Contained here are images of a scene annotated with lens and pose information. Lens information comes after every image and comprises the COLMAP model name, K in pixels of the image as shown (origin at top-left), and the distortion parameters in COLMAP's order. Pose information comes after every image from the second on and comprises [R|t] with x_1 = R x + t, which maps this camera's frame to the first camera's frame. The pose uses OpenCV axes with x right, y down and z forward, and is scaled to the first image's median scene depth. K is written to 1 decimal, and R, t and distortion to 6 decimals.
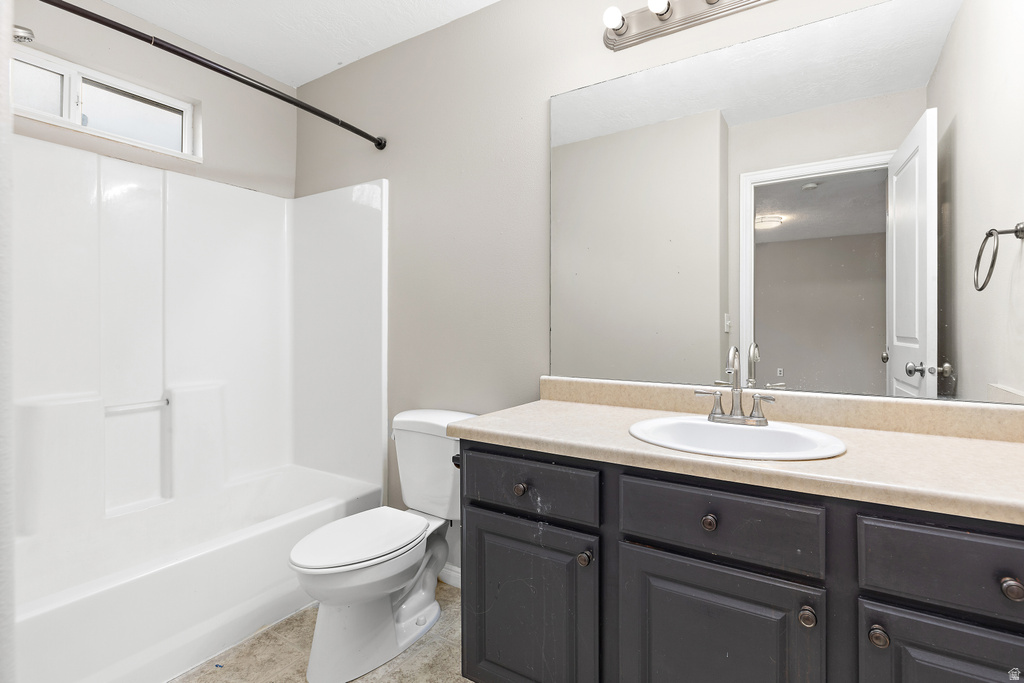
lens RADIAL K [[486.7, 0, 515.8], [0, 486.7, 338.5], [0, 0, 1]] dist [-0.007357, 0.000966]
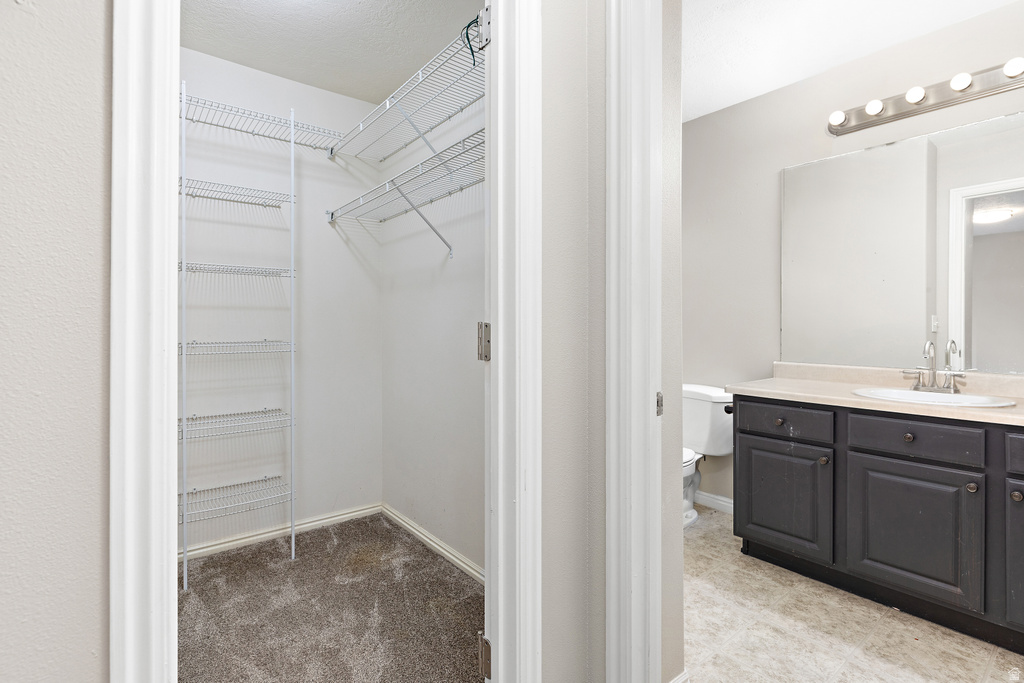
lens RADIAL K [[486.7, 0, 511.0], [0, 486.7, 338.9], [0, 0, 1]] dist [-0.007357, 0.000966]
pose [[0.948441, 0.006131, -0.316894, -0.369093], [-0.005360, 0.999980, 0.003304, 0.012402], [0.316908, -0.001435, 0.948455, -0.998303]]
